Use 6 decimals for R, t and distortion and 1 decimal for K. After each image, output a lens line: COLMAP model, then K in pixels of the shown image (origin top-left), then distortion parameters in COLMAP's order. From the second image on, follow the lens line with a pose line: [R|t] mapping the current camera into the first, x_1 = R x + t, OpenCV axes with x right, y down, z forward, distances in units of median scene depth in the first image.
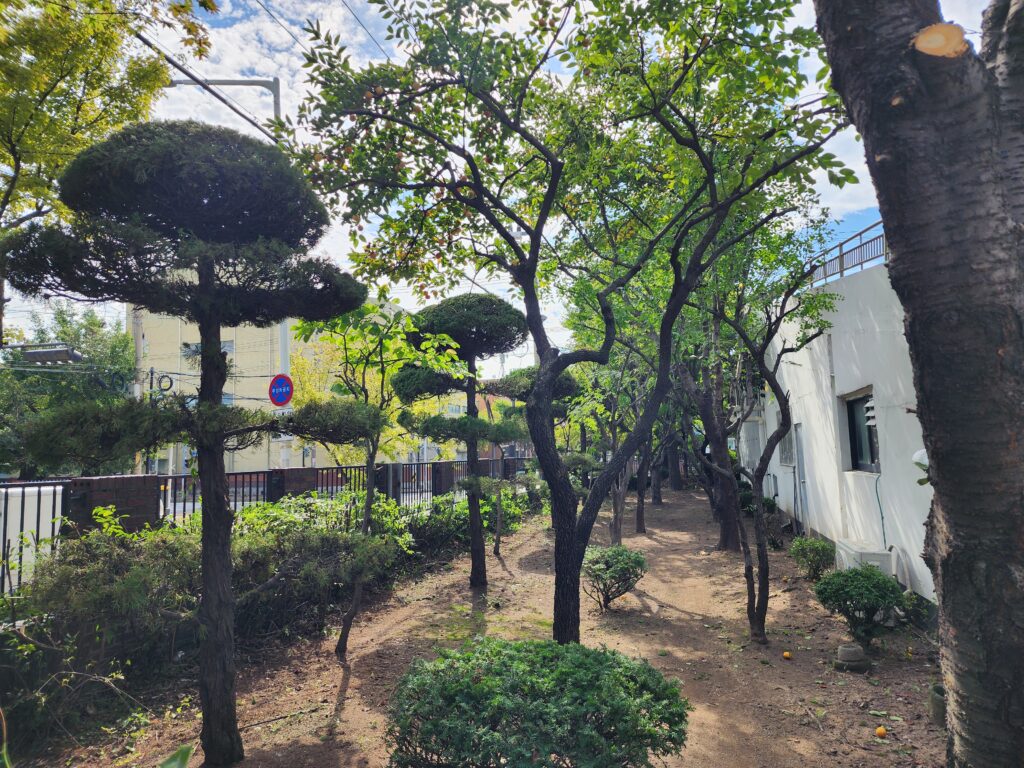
lens RADIAL K [[681.4, 0, 512.0], [0, 681.4, 384.0], [0, 0, 1]] dist [0.042878, 0.000505]
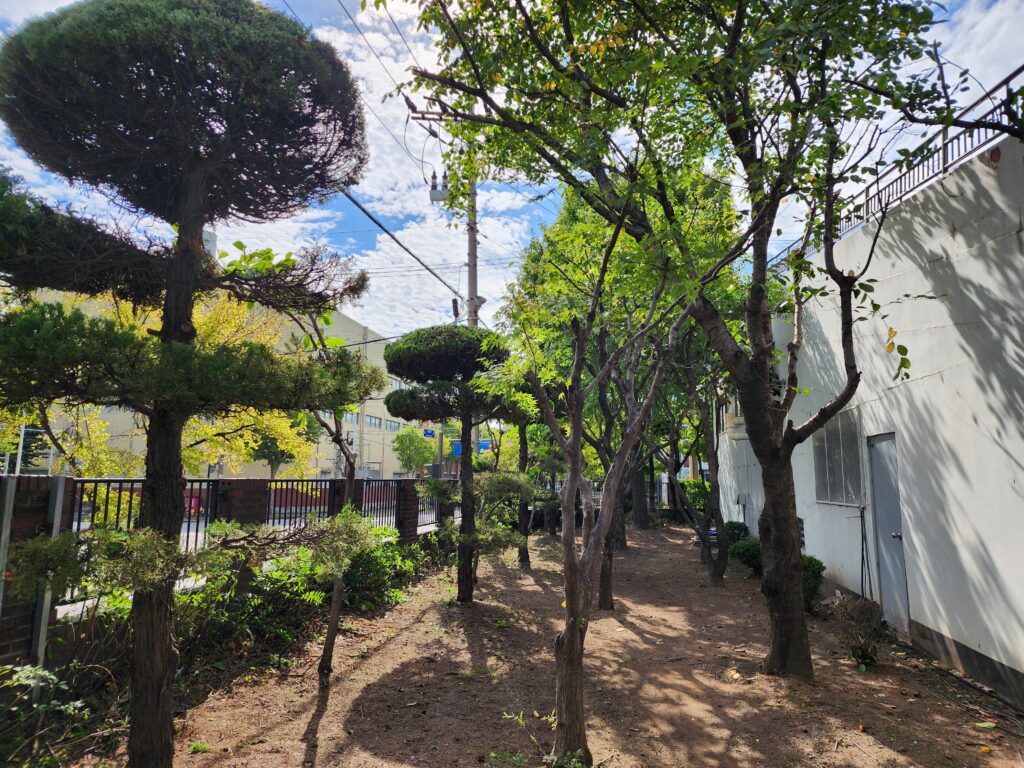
lens RADIAL K [[612.2, 0, 512.0], [0, 612.2, 384.0], [0, 0, 1]] dist [-0.000238, -0.000504]
pose [[0.997262, 0.036253, 0.064446, 0.065870], [-0.032792, 0.998003, -0.053982, 0.051904], [-0.066275, 0.051721, 0.996460, 0.464683]]
